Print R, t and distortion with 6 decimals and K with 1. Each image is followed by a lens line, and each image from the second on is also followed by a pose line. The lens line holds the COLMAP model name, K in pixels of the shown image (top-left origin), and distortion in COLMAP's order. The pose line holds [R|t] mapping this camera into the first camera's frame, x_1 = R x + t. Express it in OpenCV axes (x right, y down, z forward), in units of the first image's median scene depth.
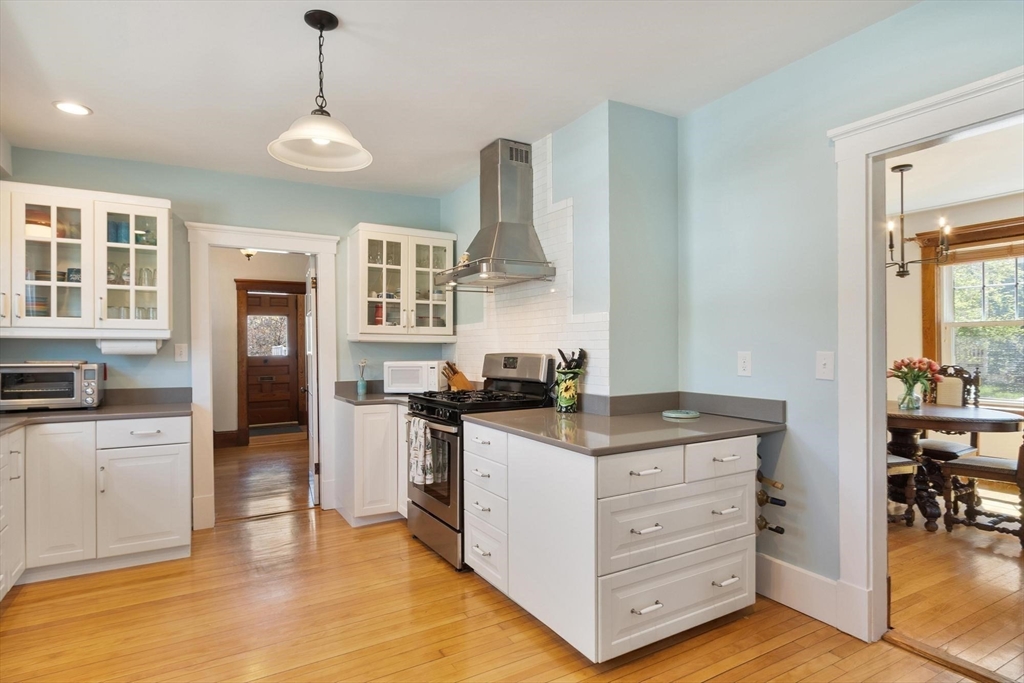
lens RADIAL K [[539.0, 0, 511.5], [0, 539.0, 350.3], [0, 0, 1]] dist [-0.001791, 0.000088]
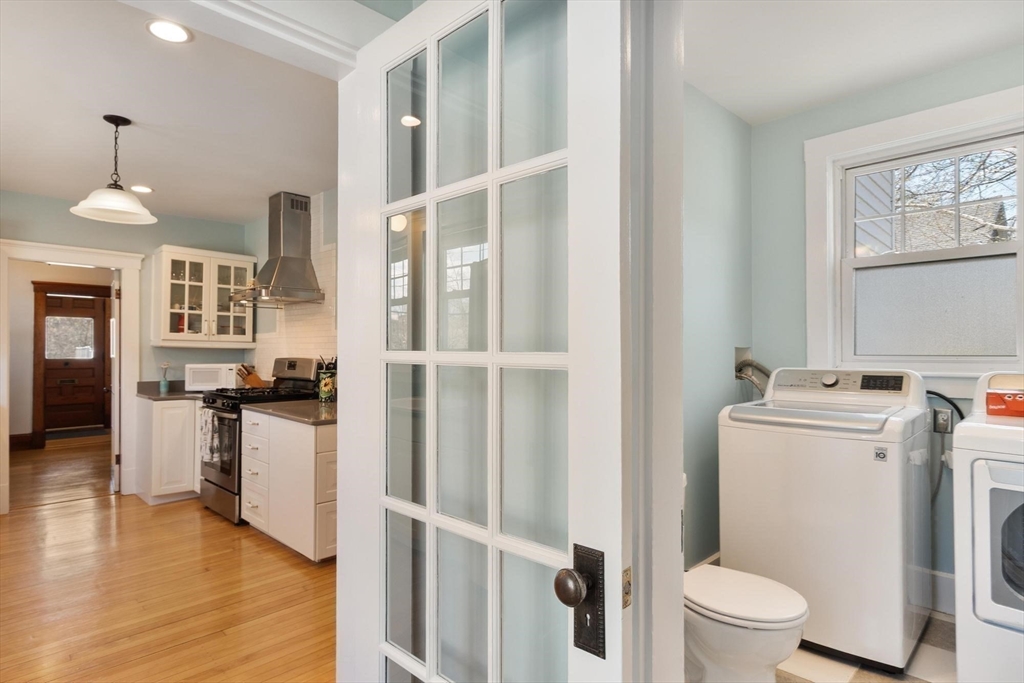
lens RADIAL K [[539.0, 0, 508.1], [0, 539.0, 349.0], [0, 0, 1]] dist [-0.001791, 0.000088]
pose [[0.966938, 0.013734, 0.254640, 0.155077], [-0.010652, 0.999852, -0.013477, -0.003747], [-0.254787, 0.010319, 0.966942, -0.334400]]
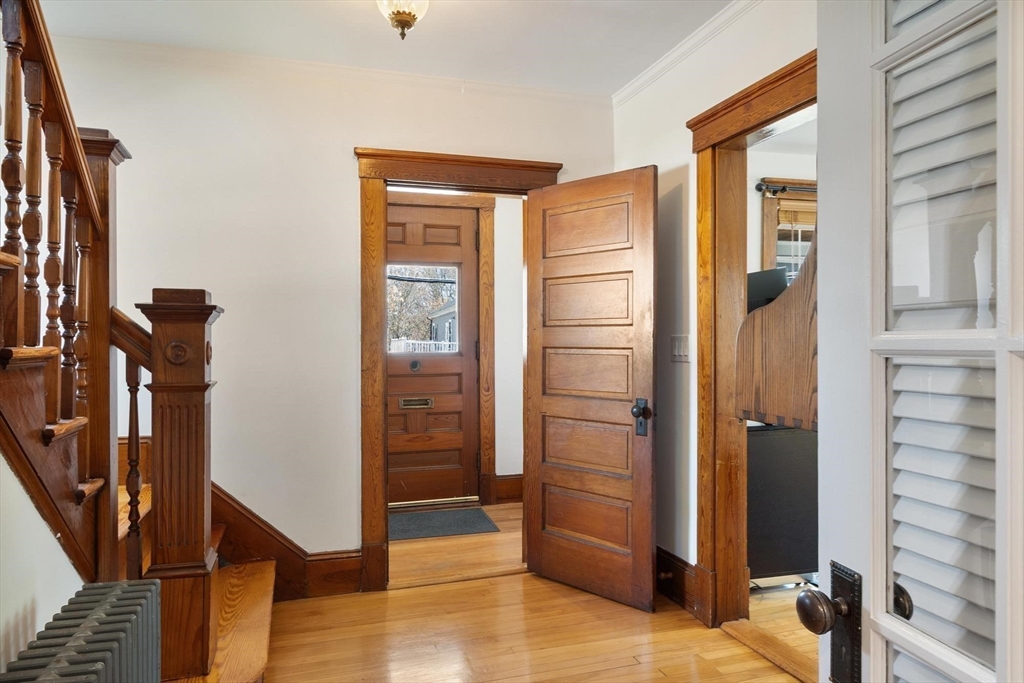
lens RADIAL K [[661.5, 0, 513.6], [0, 661.5, 340.8], [0, 0, 1]] dist [0.001009, -0.000122]
pose [[0.973600, 0.005145, -0.228204, -0.532650], [-0.006113, 0.999975, -0.003534, 0.004023], [0.228180, 0.004836, 0.973607, 1.018402]]
